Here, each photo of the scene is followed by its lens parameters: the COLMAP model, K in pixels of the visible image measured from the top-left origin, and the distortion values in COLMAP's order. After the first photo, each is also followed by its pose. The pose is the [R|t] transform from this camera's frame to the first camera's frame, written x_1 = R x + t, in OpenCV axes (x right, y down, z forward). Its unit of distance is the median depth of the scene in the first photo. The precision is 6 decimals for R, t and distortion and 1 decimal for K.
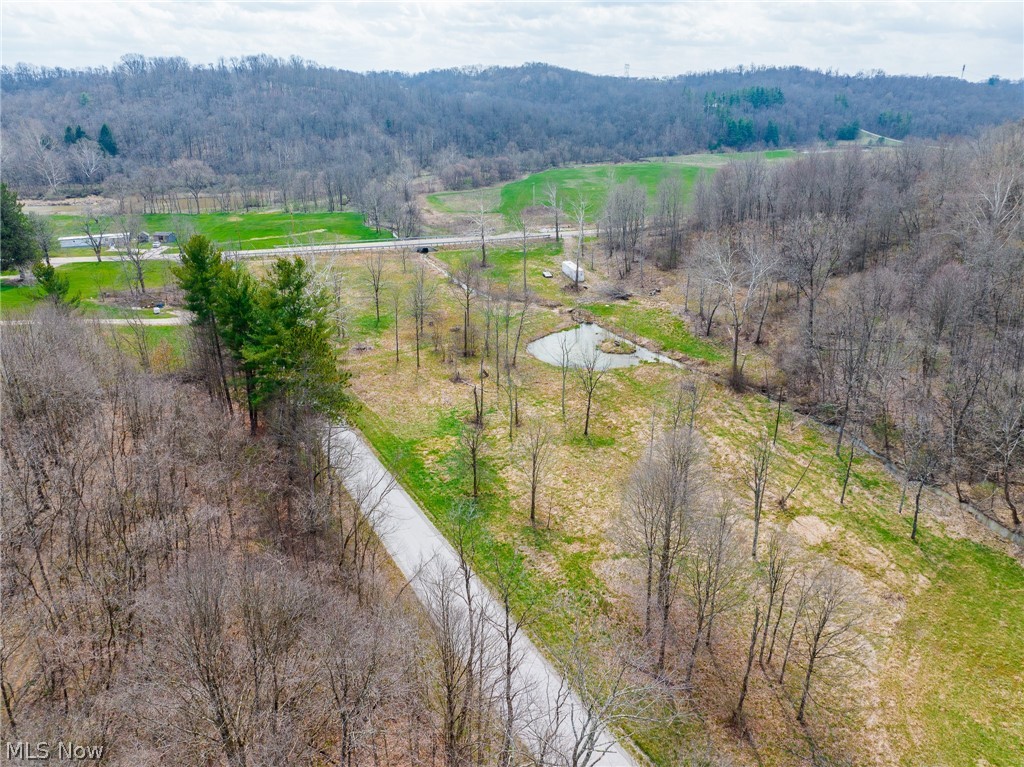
lens RADIAL K [[719.1, 0, 512.0], [0, 719.1, 383.5], [0, 0, 1]] dist [-0.039503, 0.003668]
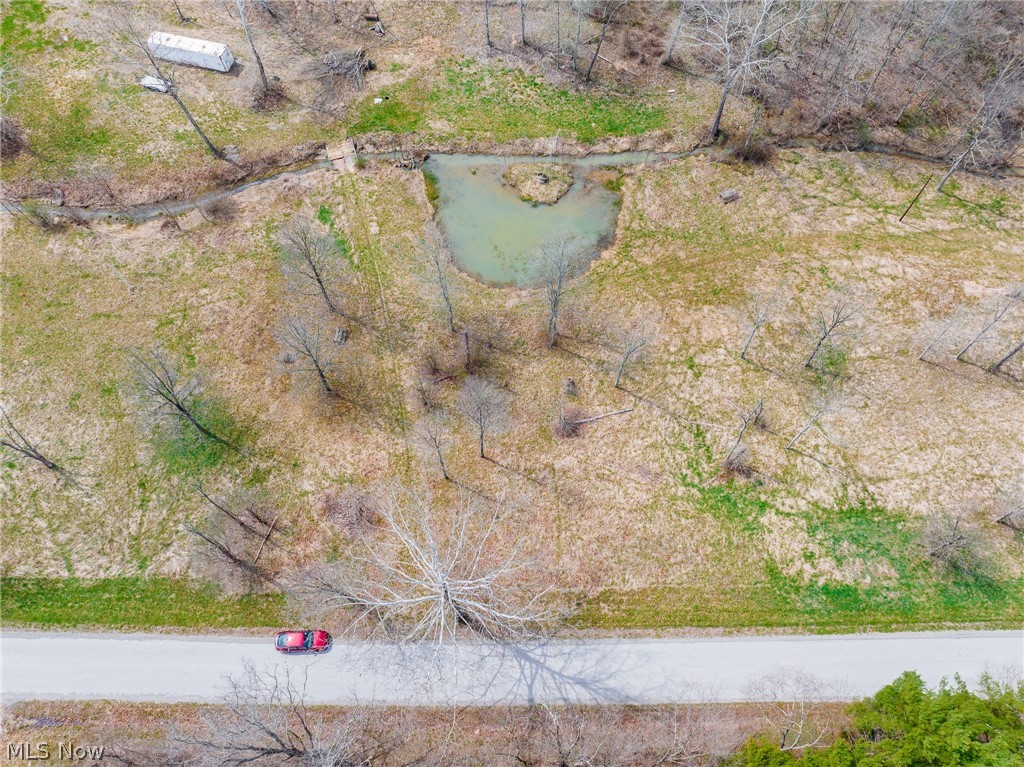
lens RADIAL K [[719.1, 0, 512.0], [0, 719.1, 383.5], [0, 0, 1]] dist [-0.039503, 0.003668]
pose [[0.479068, -0.782506, 0.397716, -0.258387], [0.324514, 0.578882, 0.748055, -0.414958], [-0.815588, -0.229304, 0.531258, 0.574296]]
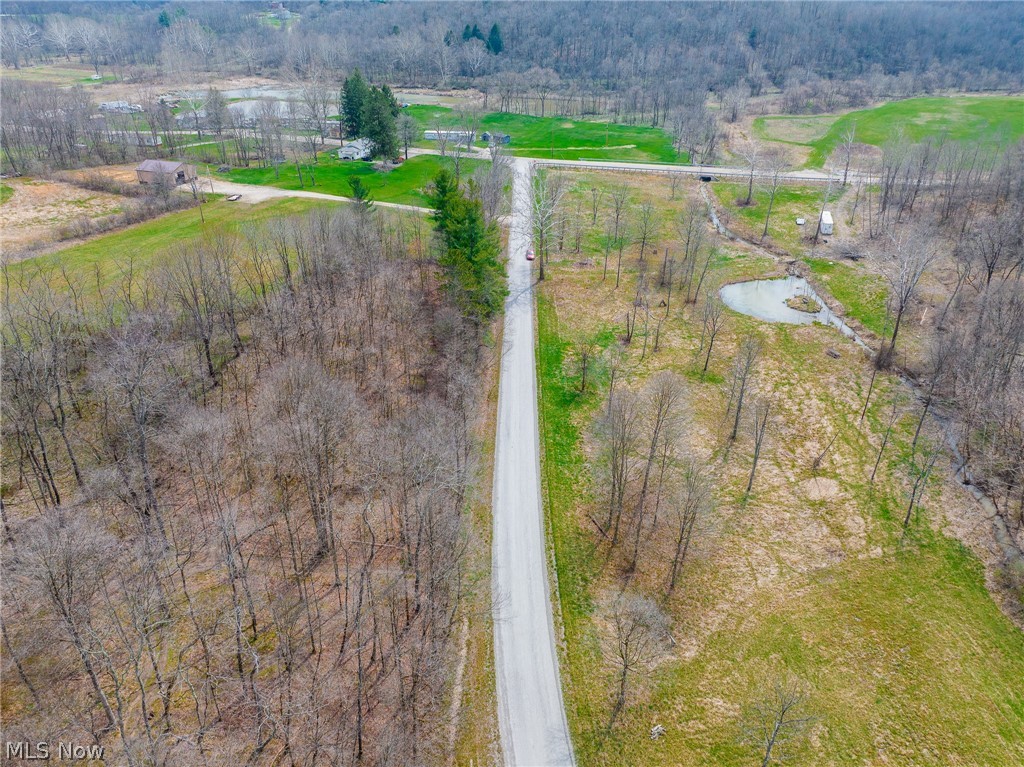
lens RADIAL K [[726.1, 0, 511.3], [0, 726.1, 370.5], [0, 0, 1]] dist [-0.065090, 0.042610]
pose [[0.868733, 0.239154, -0.433715, 0.234594], [-0.186078, 0.969142, 0.161678, -0.043133], [0.458997, -0.059750, 0.886426, -0.145370]]
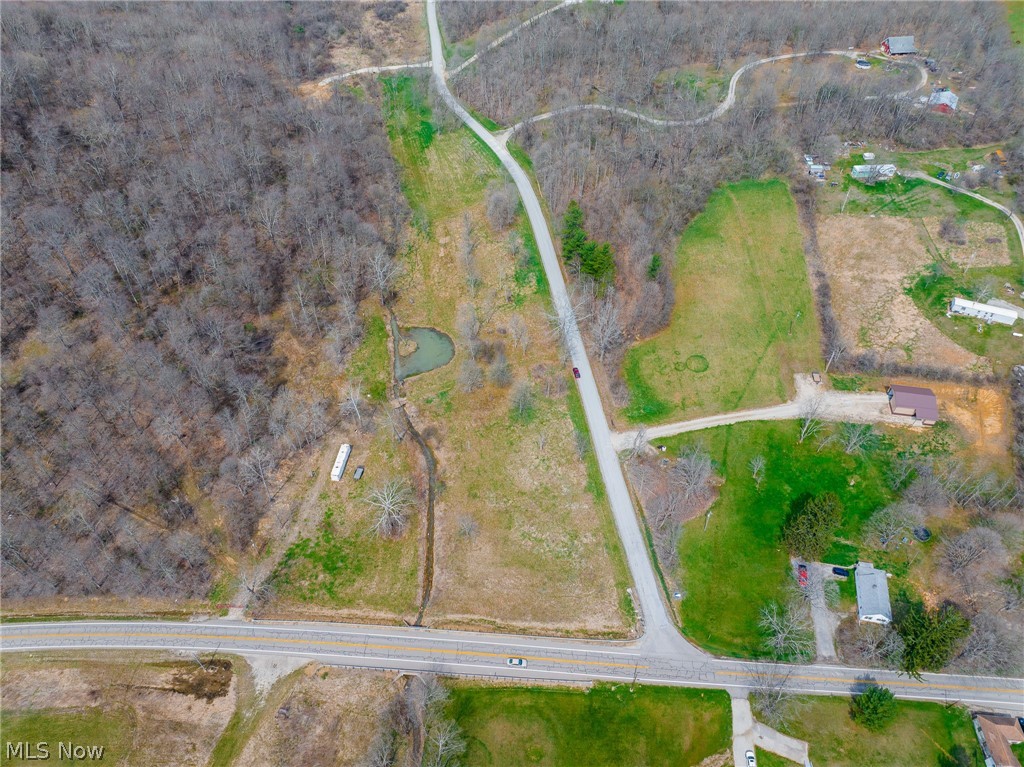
lens RADIAL K [[719.1, 0, 512.0], [0, 719.1, 383.5], [0, 0, 1]] dist [-0.039503, 0.003668]
pose [[-0.938675, -0.256685, 0.230221, -0.514977], [0.125127, 0.368587, 0.921133, -1.560270], [-0.321297, 0.893452, -0.313866, 1.458198]]
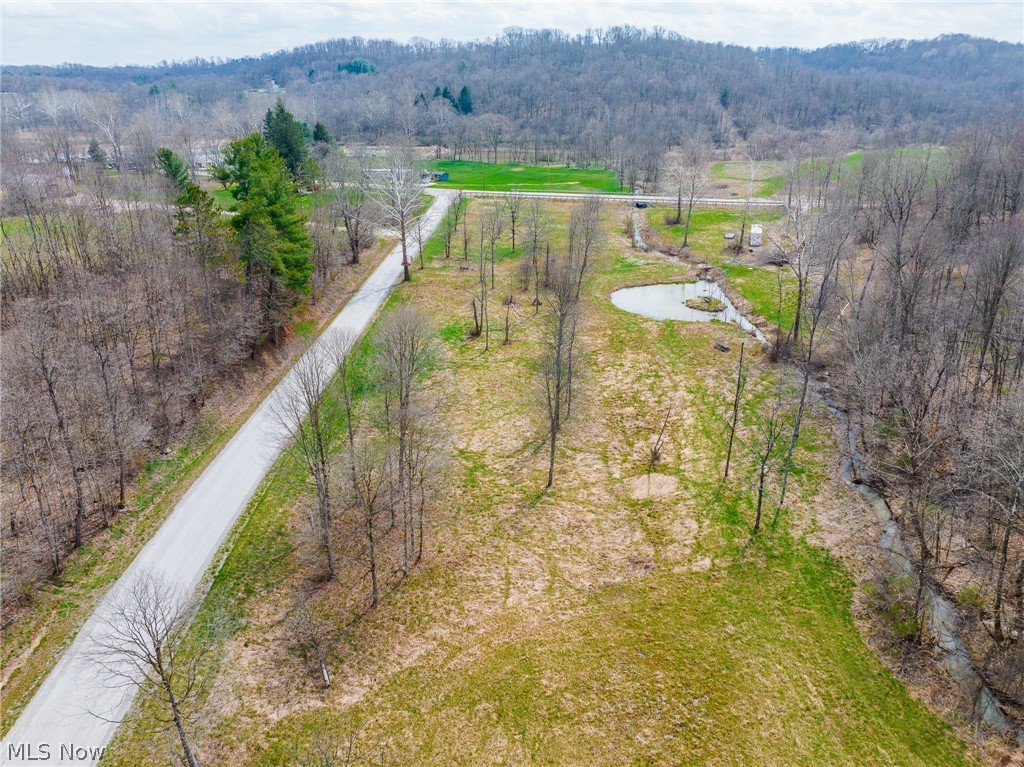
lens RADIAL K [[719.1, 0, 512.0], [0, 719.1, 383.5], [0, 0, 1]] dist [-0.039503, 0.003668]
pose [[0.861229, 0.198810, -0.467717, 0.347664], [-0.188506, 0.979624, 0.069298, 0.028813], [0.471964, 0.028486, 0.881158, 0.080479]]
